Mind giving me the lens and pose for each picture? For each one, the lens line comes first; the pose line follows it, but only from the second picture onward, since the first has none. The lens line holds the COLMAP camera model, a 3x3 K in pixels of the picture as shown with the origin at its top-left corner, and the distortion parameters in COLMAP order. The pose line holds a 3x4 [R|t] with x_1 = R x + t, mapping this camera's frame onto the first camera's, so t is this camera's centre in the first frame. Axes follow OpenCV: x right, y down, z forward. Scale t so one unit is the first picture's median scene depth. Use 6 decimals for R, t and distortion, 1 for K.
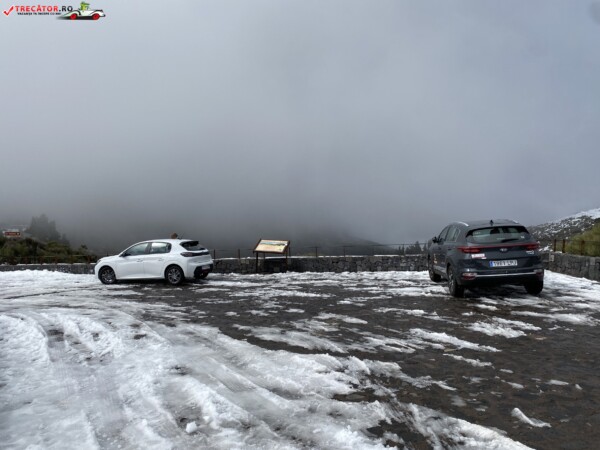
lens RADIAL K [[458.7, 0, 300.0], [0, 458.7, 225.0], [0, 0, 1]] dist [-0.001670, 0.004845]
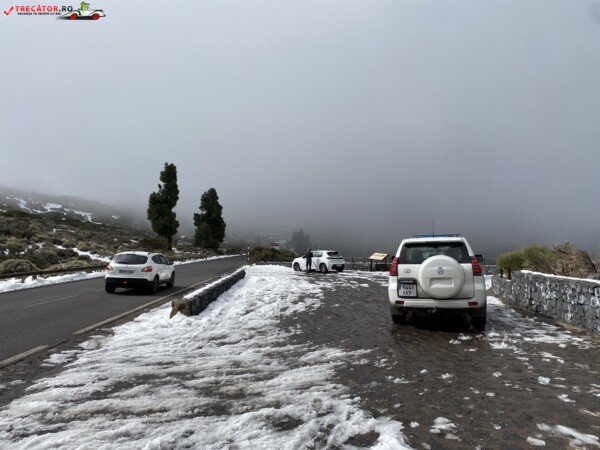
lens RADIAL K [[458.7, 0, 300.0], [0, 458.7, 225.0], [0, 0, 1]] dist [-0.001670, 0.004845]
pose [[0.866124, 0.003416, -0.499817, 1.367250], [-0.018784, 0.999493, -0.025718, -0.060632], [0.499476, 0.031664, 0.865749, -1.740086]]
